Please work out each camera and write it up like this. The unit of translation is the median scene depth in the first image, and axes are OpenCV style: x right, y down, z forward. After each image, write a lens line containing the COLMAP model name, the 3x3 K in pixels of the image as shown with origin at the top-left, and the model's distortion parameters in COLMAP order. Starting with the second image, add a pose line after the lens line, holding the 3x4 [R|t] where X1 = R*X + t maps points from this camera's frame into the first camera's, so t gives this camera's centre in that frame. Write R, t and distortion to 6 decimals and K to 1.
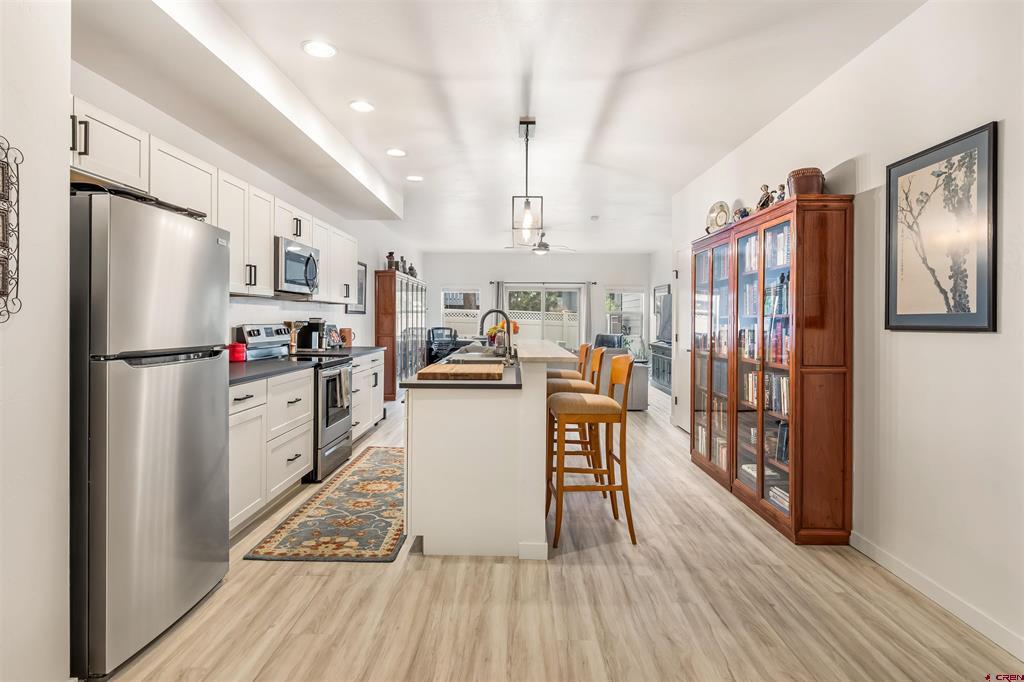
lens RADIAL K [[557.9, 0, 526.3], [0, 557.9, 317.3], [0, 0, 1]] dist [-0.003929, -0.000216]
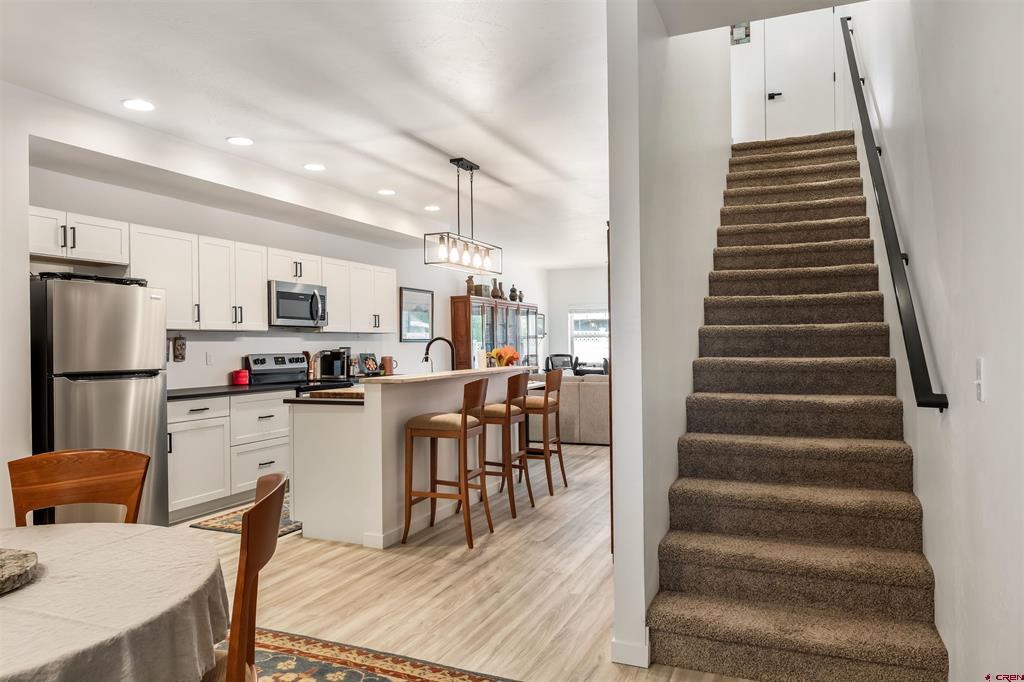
lens RADIAL K [[718.6, 0, 509.2], [0, 718.6, 335.4], [0, 0, 1]] dist [0.003300, -0.005178]
pose [[0.919983, -0.022052, -0.391337, 0.490921], [0.018612, 0.999748, -0.012583, 0.001712], [0.391515, 0.004293, 0.920162, -0.169064]]
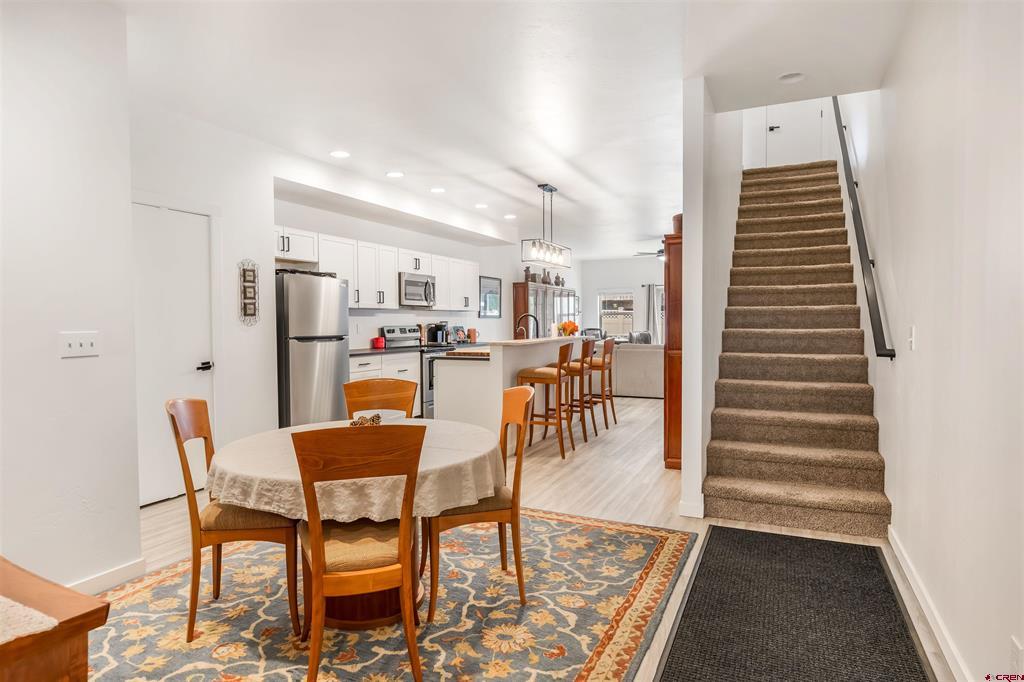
lens RADIAL K [[613.6, 0, 506.0], [0, 613.6, 335.2], [0, 0, 1]] dist [0.002379, 0.001154]
pose [[0.905359, -0.003005, -0.424637, 0.471297], [0.013845, 0.999652, 0.022445, 0.003460], [0.424422, -0.026199, 0.905086, -0.395727]]
